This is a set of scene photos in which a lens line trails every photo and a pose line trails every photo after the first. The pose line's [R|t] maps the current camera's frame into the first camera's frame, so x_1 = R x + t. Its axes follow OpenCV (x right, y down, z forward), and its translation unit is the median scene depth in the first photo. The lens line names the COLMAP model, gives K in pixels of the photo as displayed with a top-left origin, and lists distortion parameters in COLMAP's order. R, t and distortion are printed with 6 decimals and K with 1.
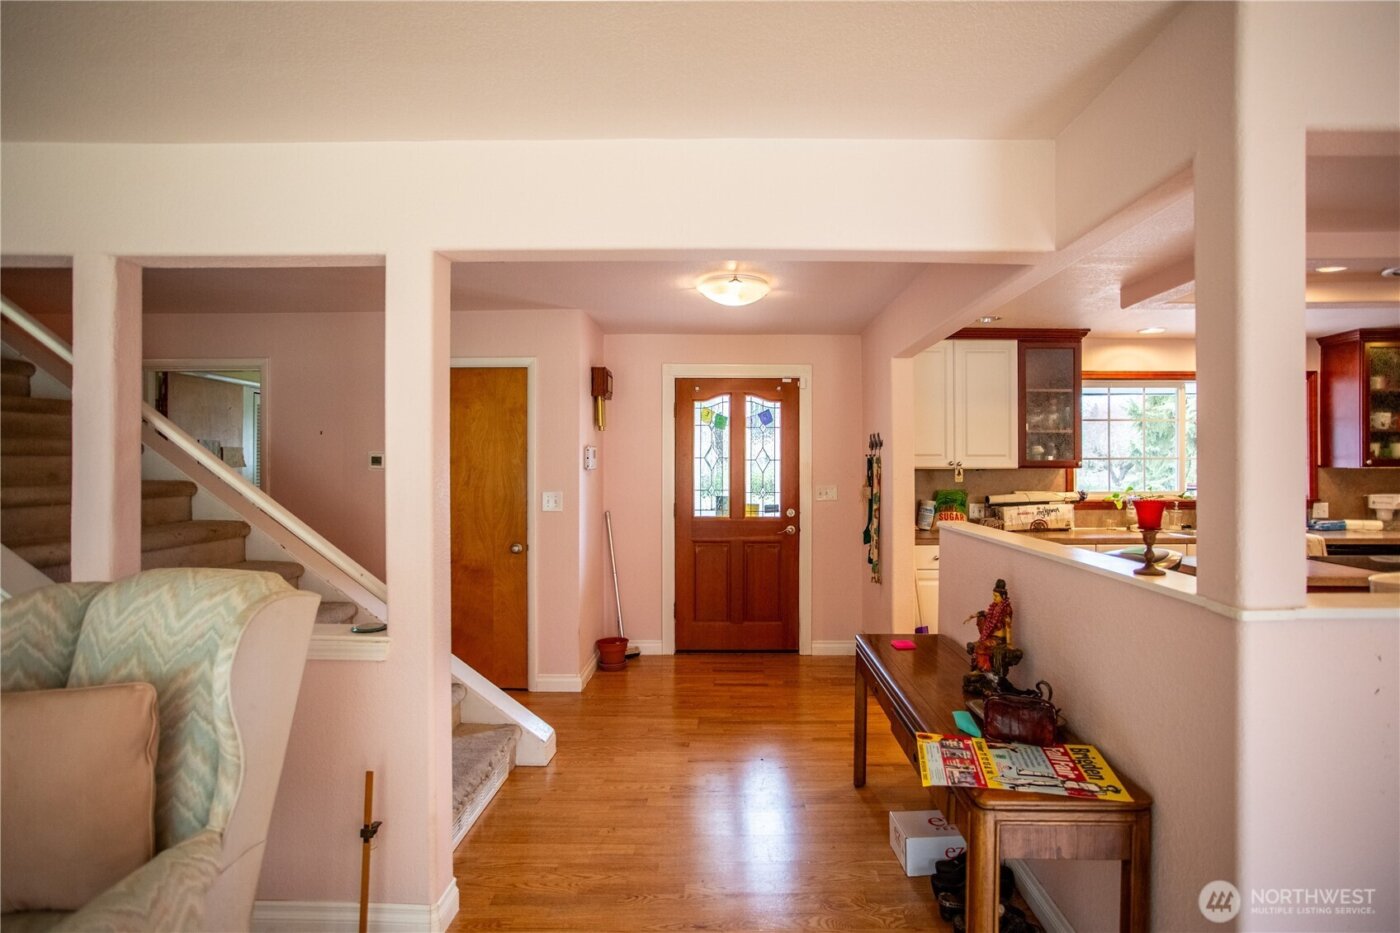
lens RADIAL K [[696.0, 0, 692.4], [0, 696.0, 468.7], [0, 0, 1]] dist [-0.057438, 0.019337]
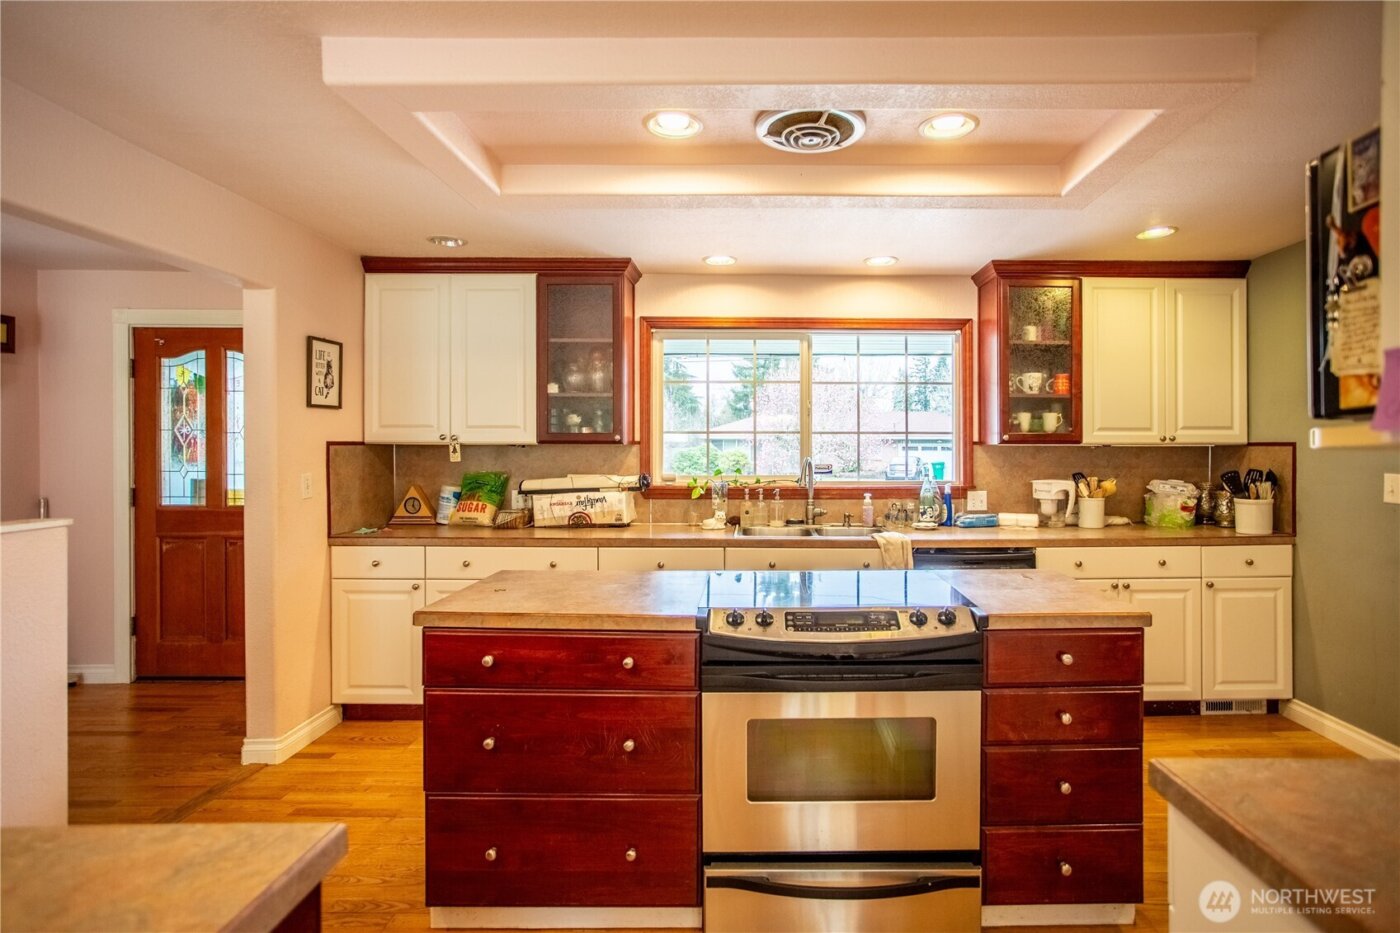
lens RADIAL K [[696.0, 0, 736.4], [0, 696.0, 442.7], [0, 0, 1]] dist [-0.057438, 0.019337]
pose [[0.999186, 0.003681, 0.040171, 0.642547], [-0.003343, 0.999959, -0.008475, 0.003378], [-0.040201, 0.008333, 0.999157, 0.226445]]
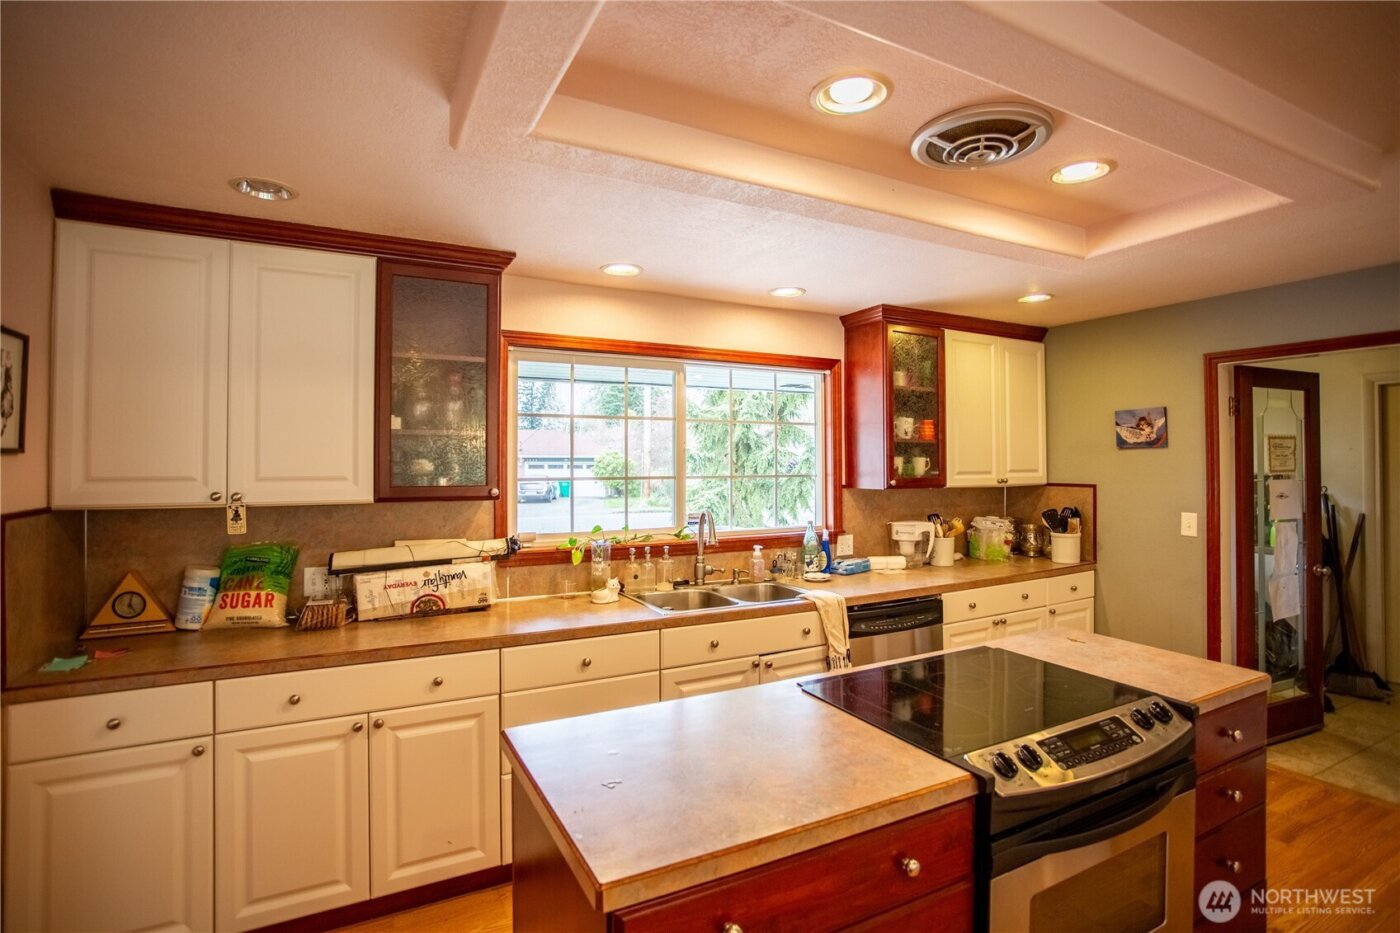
lens RADIAL K [[696.0, 0, 703.9], [0, 696.0, 448.2], [0, 0, 1]] dist [-0.057438, 0.019337]
pose [[0.865153, 0.011405, 0.501379, 0.416544], [0.001898, 0.999660, -0.026014, -0.027279], [-0.501505, 0.023458, 0.864837, 0.412203]]
